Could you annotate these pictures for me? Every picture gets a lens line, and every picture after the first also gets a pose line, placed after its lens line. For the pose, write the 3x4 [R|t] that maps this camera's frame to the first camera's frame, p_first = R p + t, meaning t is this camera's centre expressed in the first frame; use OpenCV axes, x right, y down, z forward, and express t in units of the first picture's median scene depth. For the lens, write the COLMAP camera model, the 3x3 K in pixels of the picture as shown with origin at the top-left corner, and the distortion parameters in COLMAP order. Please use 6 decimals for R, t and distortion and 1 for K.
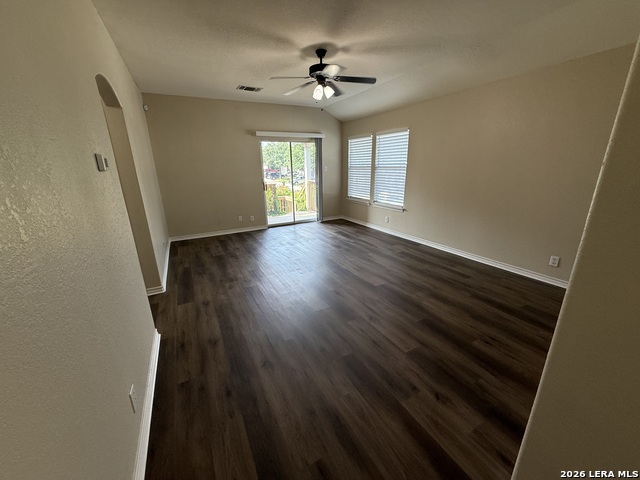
lens RADIAL K [[256.3, 0, 319.0], [0, 256.3, 241.2], [0, 0, 1]] dist [0.000172, 0.000119]
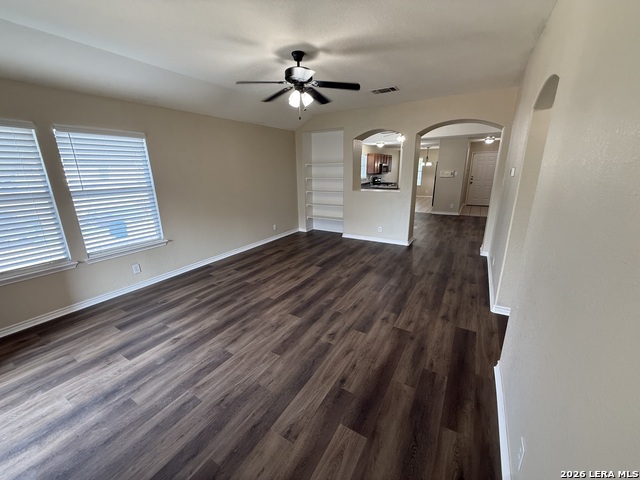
lens RADIAL K [[256.3, 0, 317.9], [0, 256.3, 239.1], [0, 0, 1]] dist [0.000172, 0.000119]
pose [[-0.511522, -0.196126, 0.836588, -0.627989], [0.276058, 0.884481, 0.376146, -0.341978], [-0.813718, 0.423354, -0.398289, 1.096825]]
